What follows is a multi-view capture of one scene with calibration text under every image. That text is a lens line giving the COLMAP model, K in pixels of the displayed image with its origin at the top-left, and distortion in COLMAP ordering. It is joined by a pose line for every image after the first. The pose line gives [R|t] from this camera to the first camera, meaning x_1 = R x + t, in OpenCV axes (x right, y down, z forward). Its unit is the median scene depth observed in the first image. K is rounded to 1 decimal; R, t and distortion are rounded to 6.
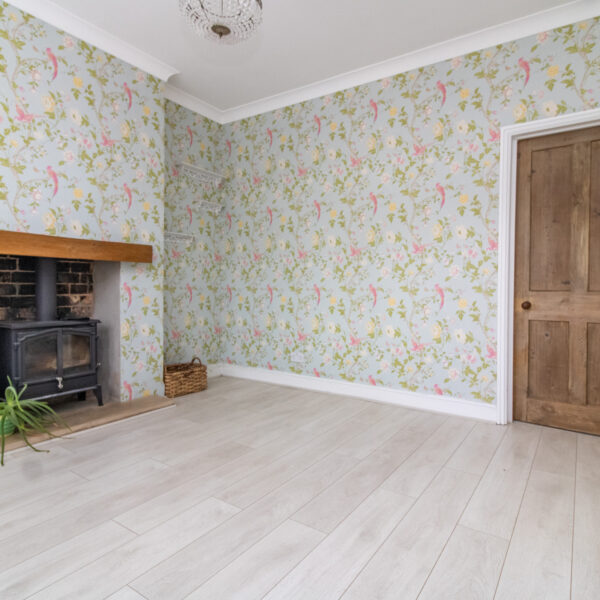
lens RADIAL K [[440.1, 0, 298.0], [0, 440.1, 301.2], [0, 0, 1]] dist [0.008010, 0.001353]
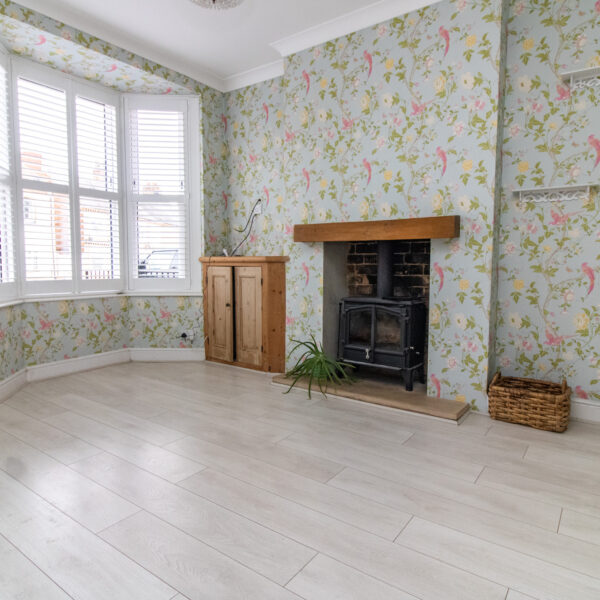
lens RADIAL K [[440.1, 0, 297.5], [0, 440.1, 297.6], [0, 0, 1]] dist [0.008010, 0.001353]
pose [[-0.058301, 0.068122, -0.995972, 0.498199], [-0.037656, 0.996809, 0.070384, -0.023969], [0.997589, 0.041608, -0.055550, 0.777975]]
